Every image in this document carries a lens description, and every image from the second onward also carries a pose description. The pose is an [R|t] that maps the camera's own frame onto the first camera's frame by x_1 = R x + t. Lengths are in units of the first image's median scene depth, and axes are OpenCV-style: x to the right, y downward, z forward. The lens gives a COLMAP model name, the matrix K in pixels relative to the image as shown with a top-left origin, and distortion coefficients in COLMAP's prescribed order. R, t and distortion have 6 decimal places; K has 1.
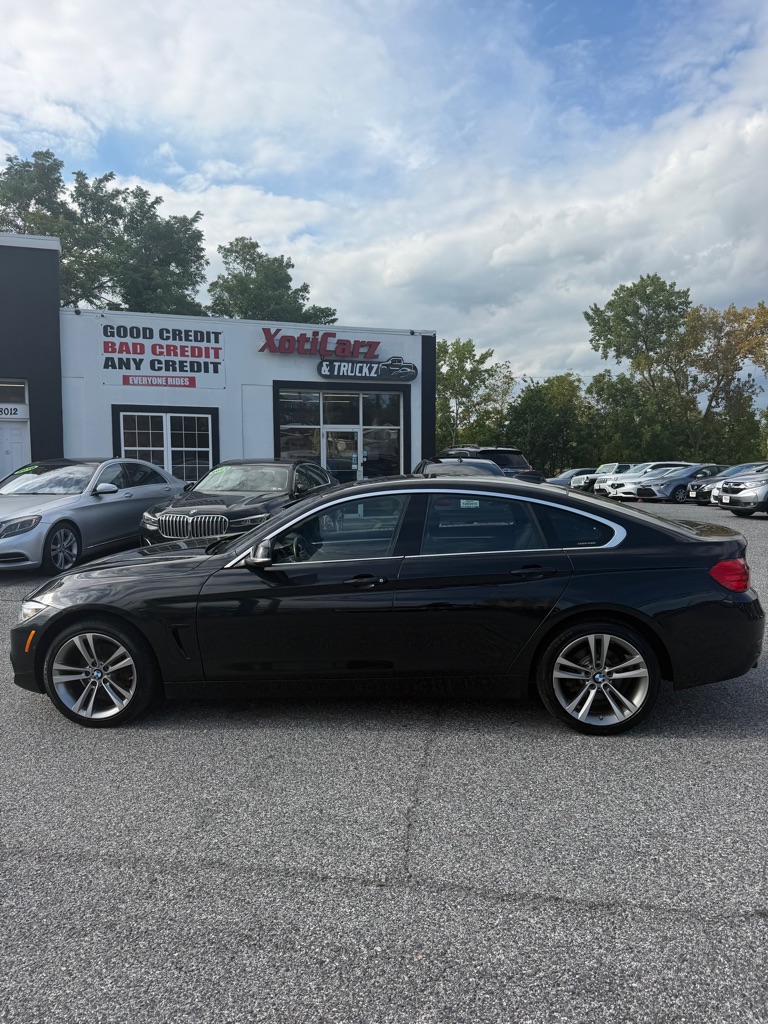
lens RADIAL K [[763.8, 0, 387.7], [0, 763.8, 518.2], [0, 0, 1]] dist [0.045697, -0.065684]
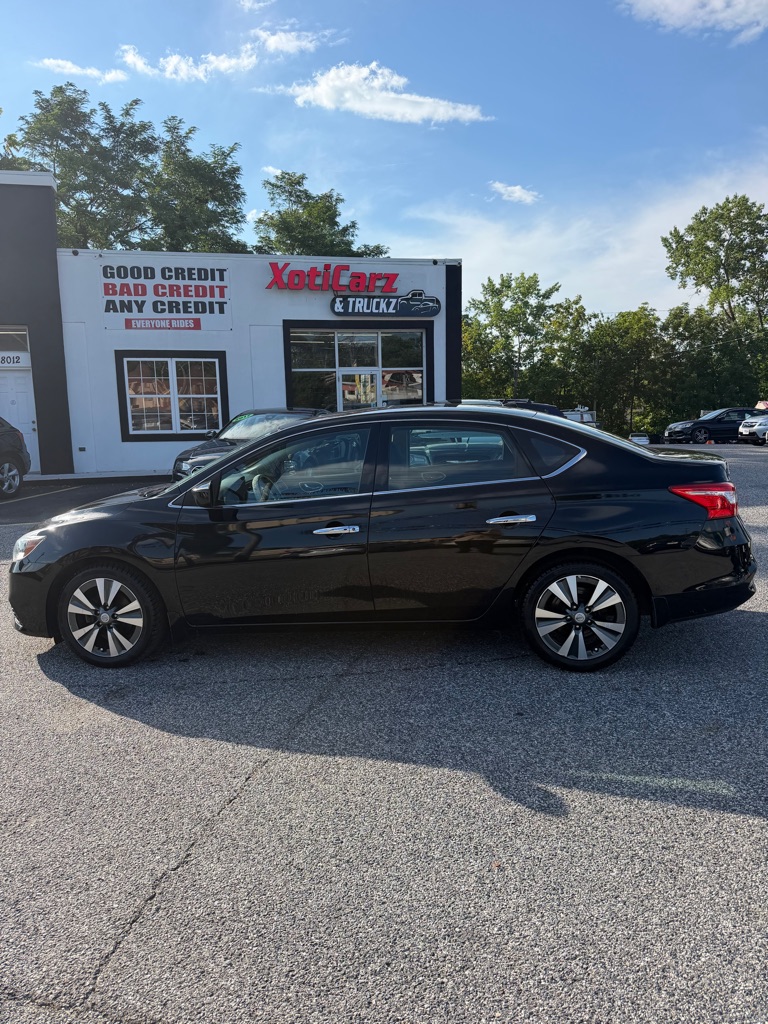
lens RADIAL K [[762.0, 0, 382.5], [0, 762.0, 529.8], [0, 0, 1]] dist [0.003050, -0.002582]
pose [[0.994340, 0.002470, -0.106213, 0.073548], [0.006935, 0.996088, 0.088093, -0.005713], [0.106015, -0.088331, 0.990433, 0.069259]]
